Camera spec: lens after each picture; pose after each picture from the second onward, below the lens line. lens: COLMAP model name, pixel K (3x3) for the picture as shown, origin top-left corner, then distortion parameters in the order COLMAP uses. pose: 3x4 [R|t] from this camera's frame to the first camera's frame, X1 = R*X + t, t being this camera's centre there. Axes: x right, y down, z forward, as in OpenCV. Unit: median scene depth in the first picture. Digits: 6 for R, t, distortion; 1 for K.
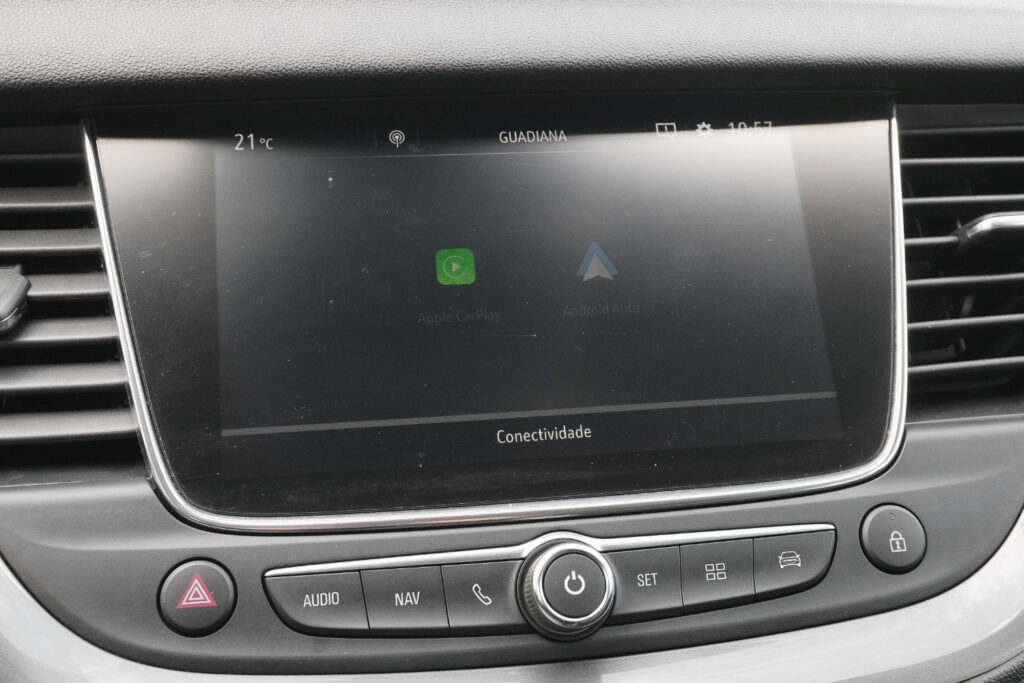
lens RADIAL K [[1162.0, 0, 512.0], [0, 1162.0, 341.5], [0, 0, 1]] dist [0.020708, -0.012564]
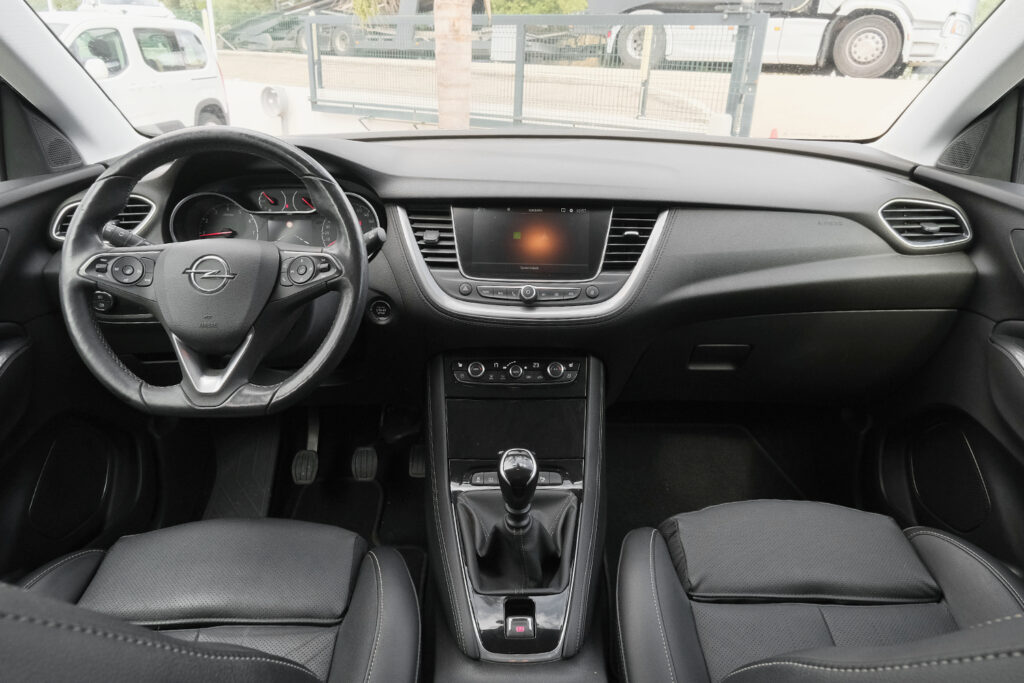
lens RADIAL K [[686.4, 0, 512.0], [0, 686.4, 341.5], [0, 0, 1]] dist [0.004287, -0.001464]
pose [[0.973698, 0.092132, -0.208386, 0.657493], [-0.072343, 0.992285, 0.100681, 0.105965], [0.216054, -0.082957, 0.972851, -2.183483]]
